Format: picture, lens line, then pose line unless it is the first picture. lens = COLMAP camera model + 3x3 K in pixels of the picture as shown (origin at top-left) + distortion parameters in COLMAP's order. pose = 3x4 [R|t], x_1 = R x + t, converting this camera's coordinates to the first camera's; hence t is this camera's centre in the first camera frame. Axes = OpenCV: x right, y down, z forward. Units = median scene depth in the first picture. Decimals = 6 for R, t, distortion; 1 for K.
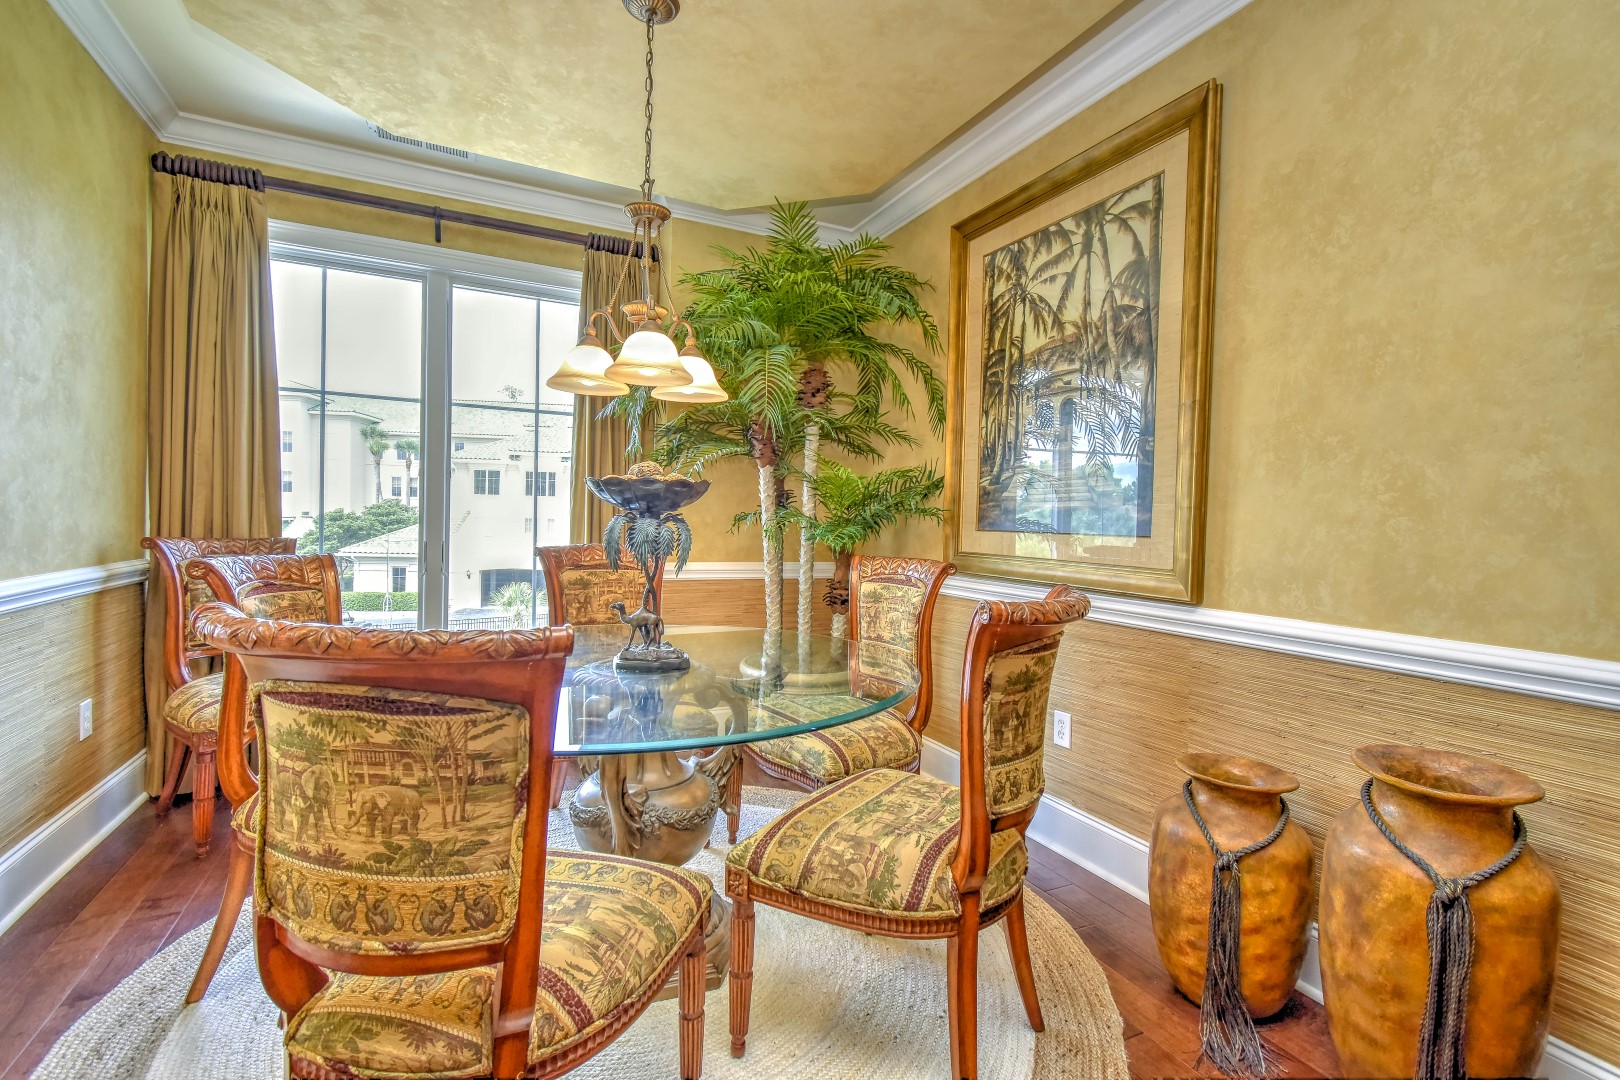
lens RADIAL K [[733.1, 0, 814.6], [0, 733.1, 537.2], [0, 0, 1]] dist [0.009305, 0.000016]
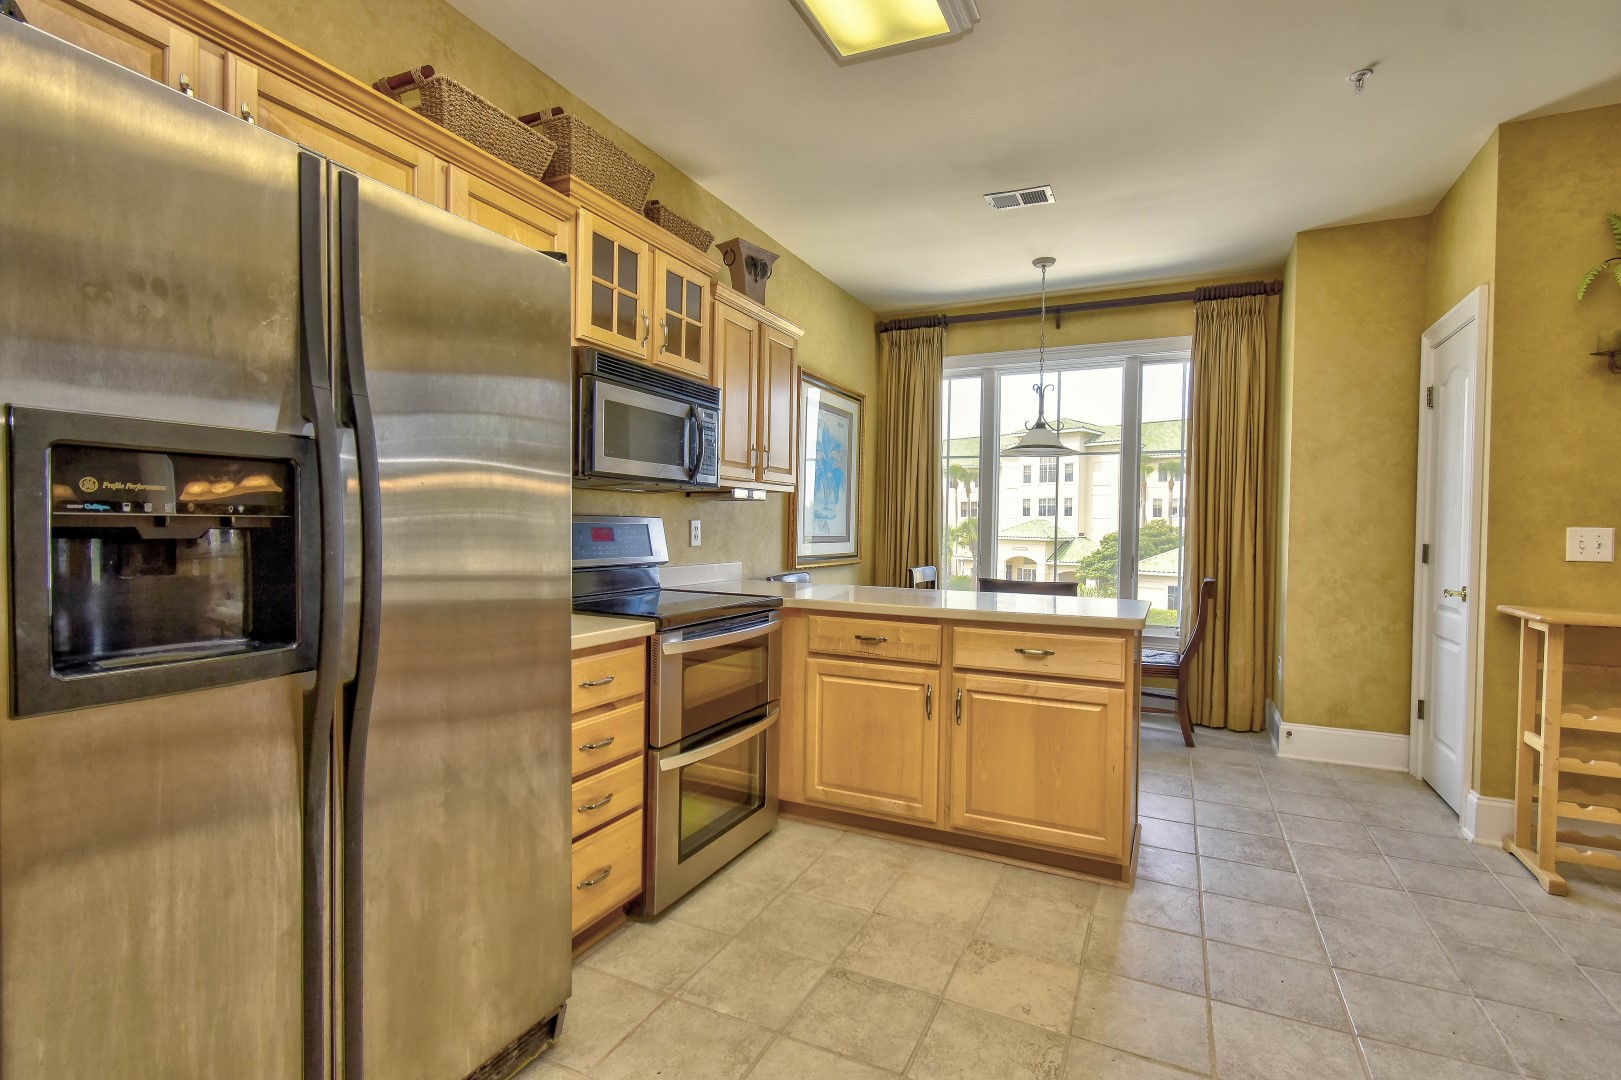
lens RADIAL K [[745.1, 0, 810.5], [0, 745.1, 540.0], [0, 0, 1]] dist [0.001628, -0.000038]
pose [[0.612859, 0.000802, -0.790192, -0.800850], [-0.018246, 0.999747, -0.013137, -0.011446], [0.789981, 0.022469, 0.612719, -0.781164]]
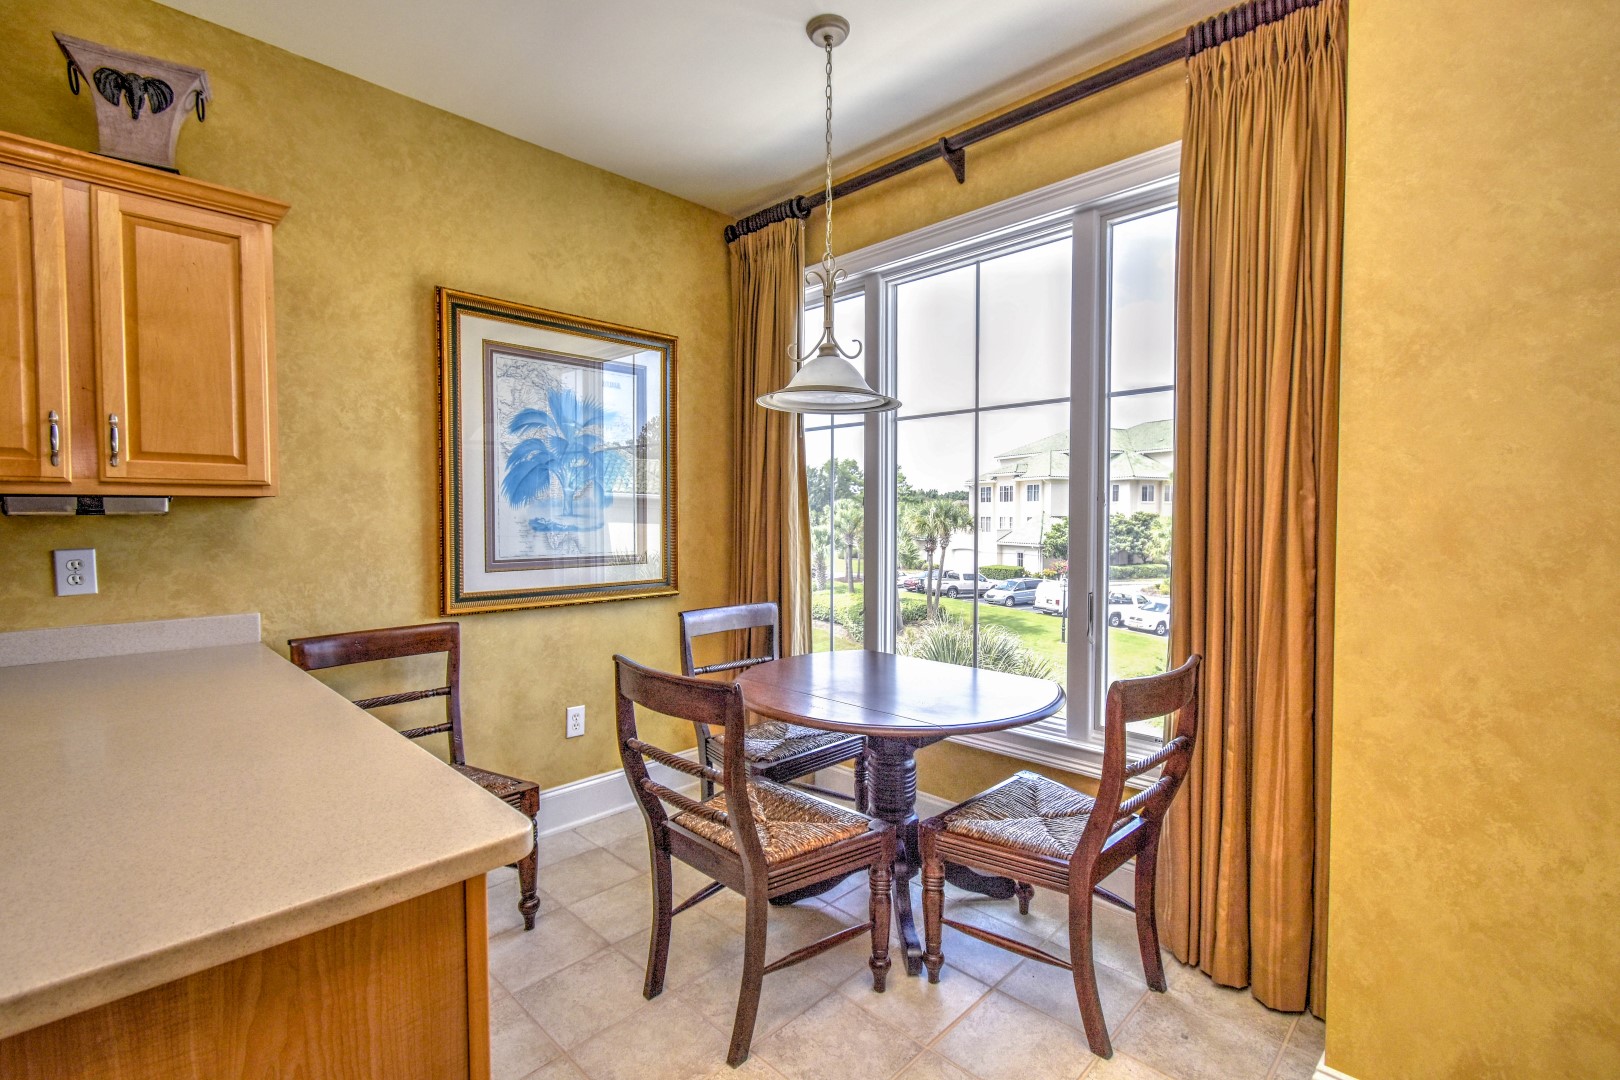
lens RADIAL K [[724.7, 0, 814.1], [0, 724.7, 539.4], [0, 0, 1]] dist [0.007488, -0.005015]
pose [[0.337574, 0.008124, -0.941264, -0.995090], [-0.010199, 0.999936, 0.004972, -0.077761], [0.941244, 0.007922, 0.337635, 0.241174]]
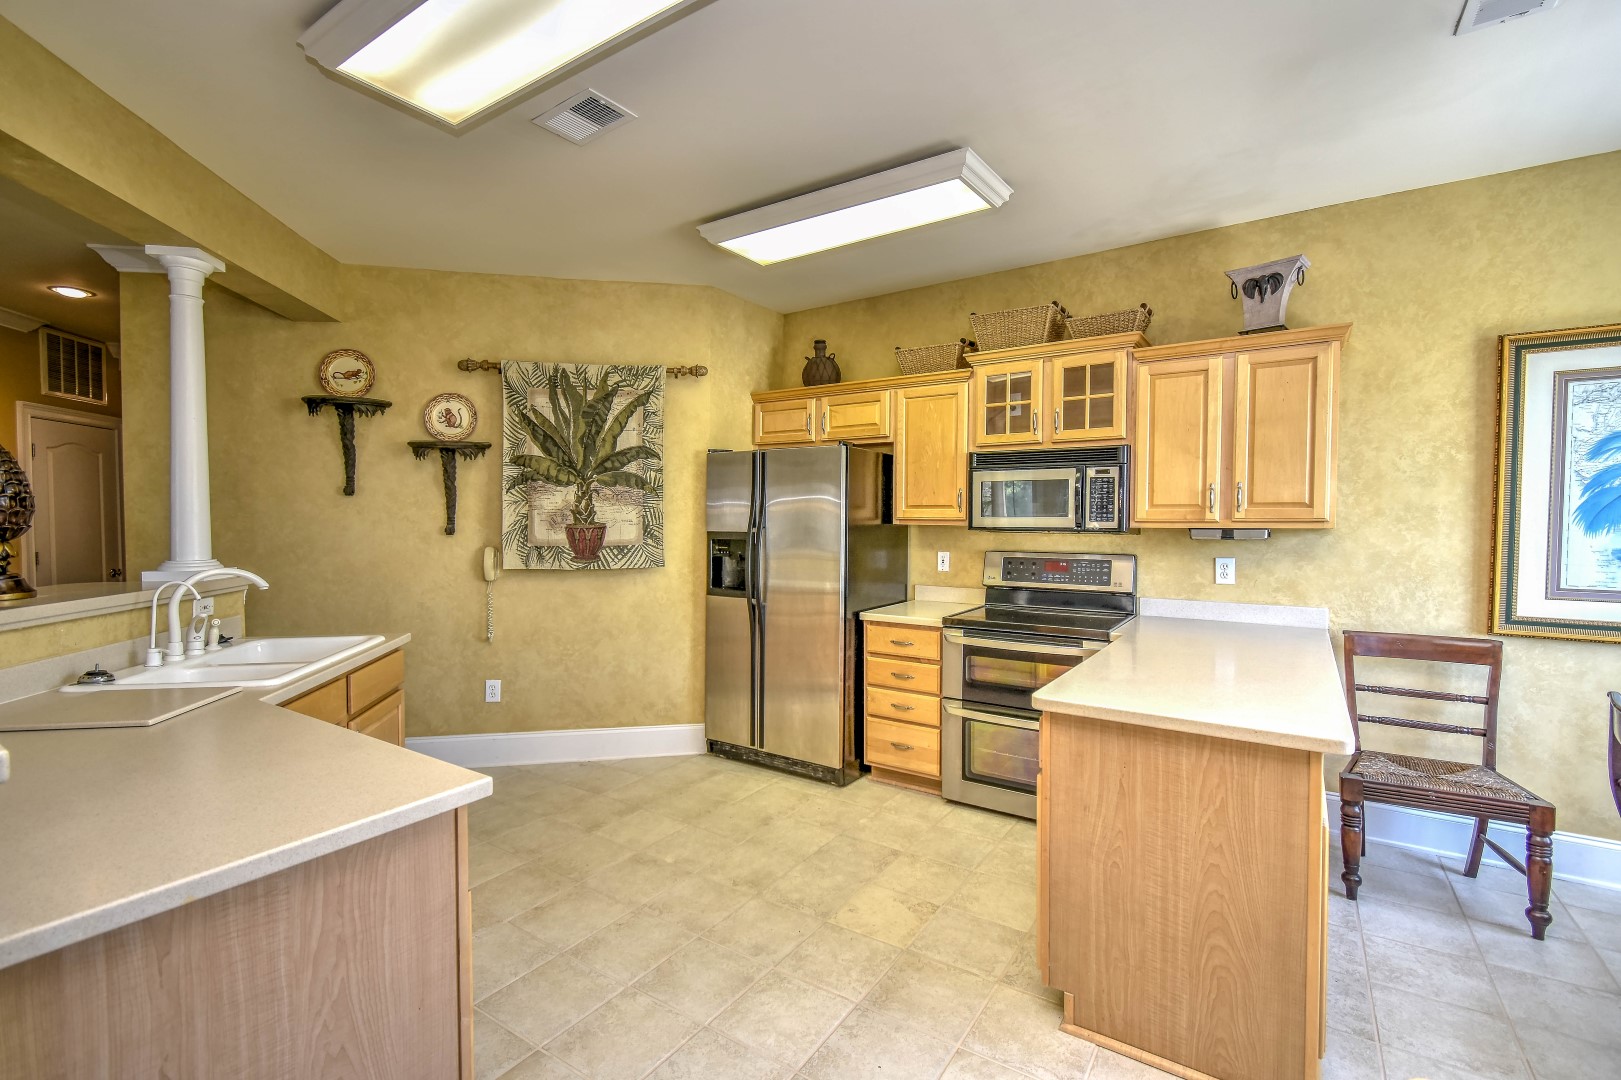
lens RADIAL K [[725.1, 0, 814.6], [0, 725.1, 539.4], [0, 0, 1]] dist [0.007488, -0.005015]
pose [[-0.867272, -0.012288, -0.497684, -0.696890], [-0.034241, 0.998800, 0.035008, -0.106233], [0.496656, 0.047403, -0.866652, 0.512697]]
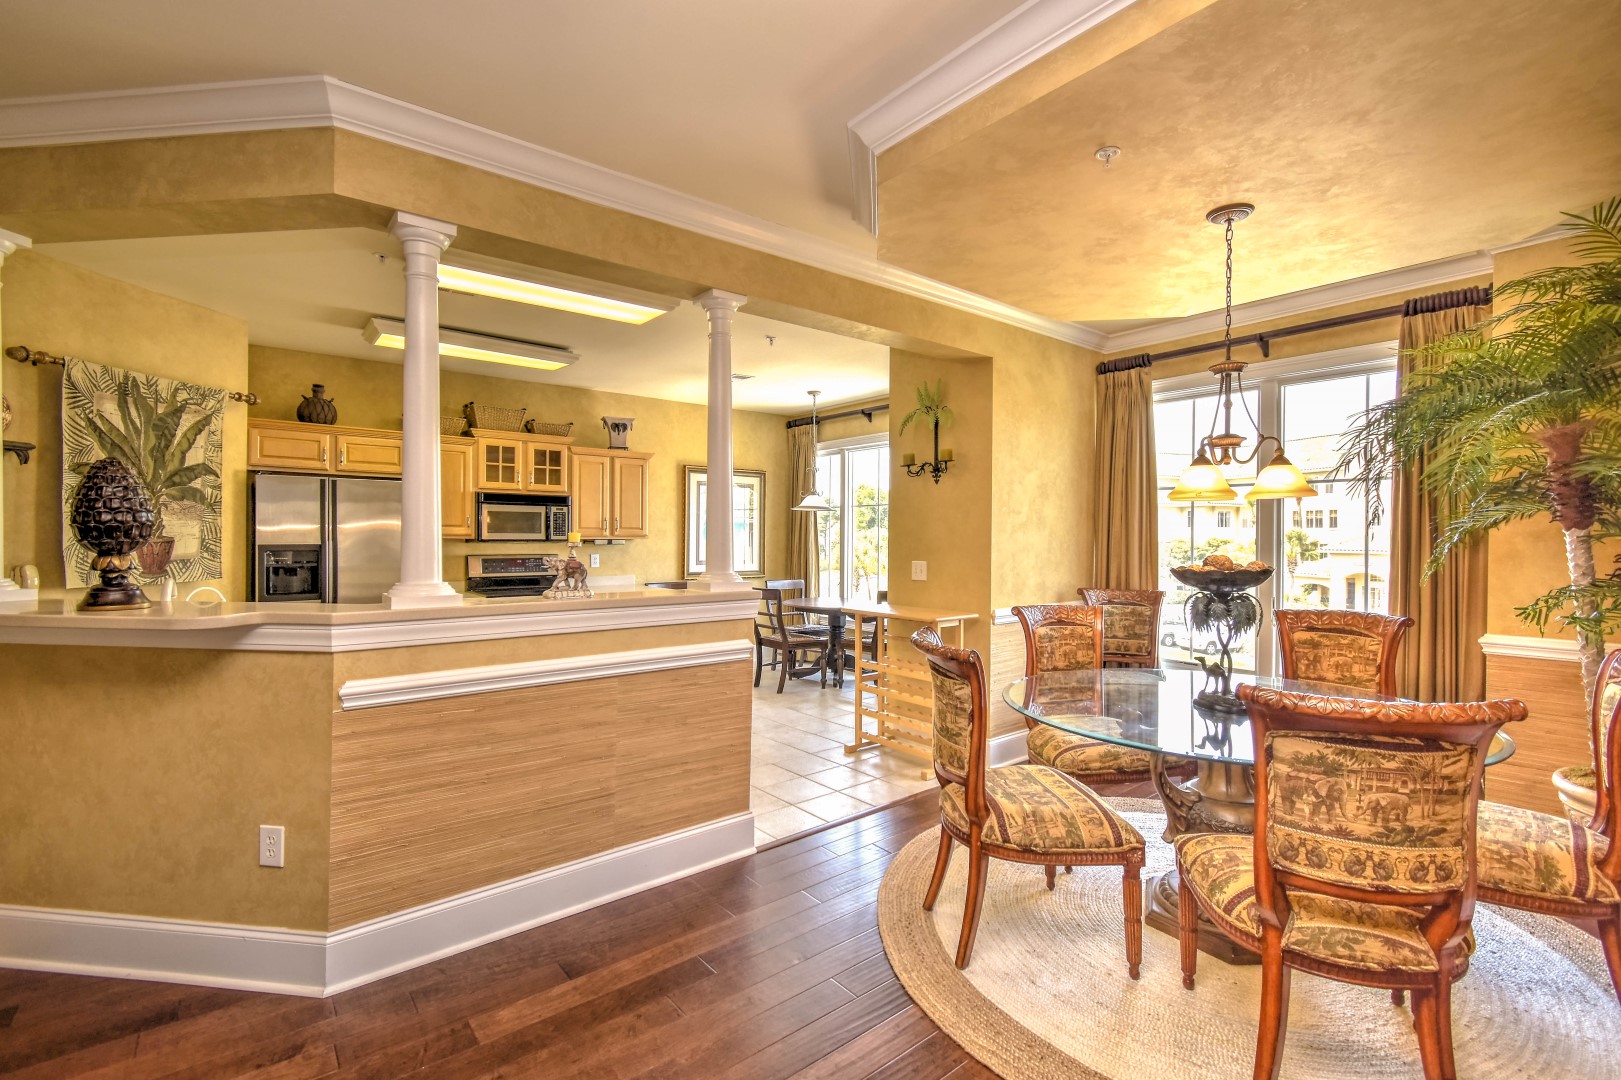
lens RADIAL K [[725.1, 0, 814.6], [0, 725.1, 539.4], [0, 0, 1]] dist [0.007488, -0.005015]
pose [[0.222118, -0.021858, -0.974775, 0.617856], [-0.018311, 0.999479, -0.026584, -0.055204], [0.974848, 0.023754, 0.221602, -0.010557]]
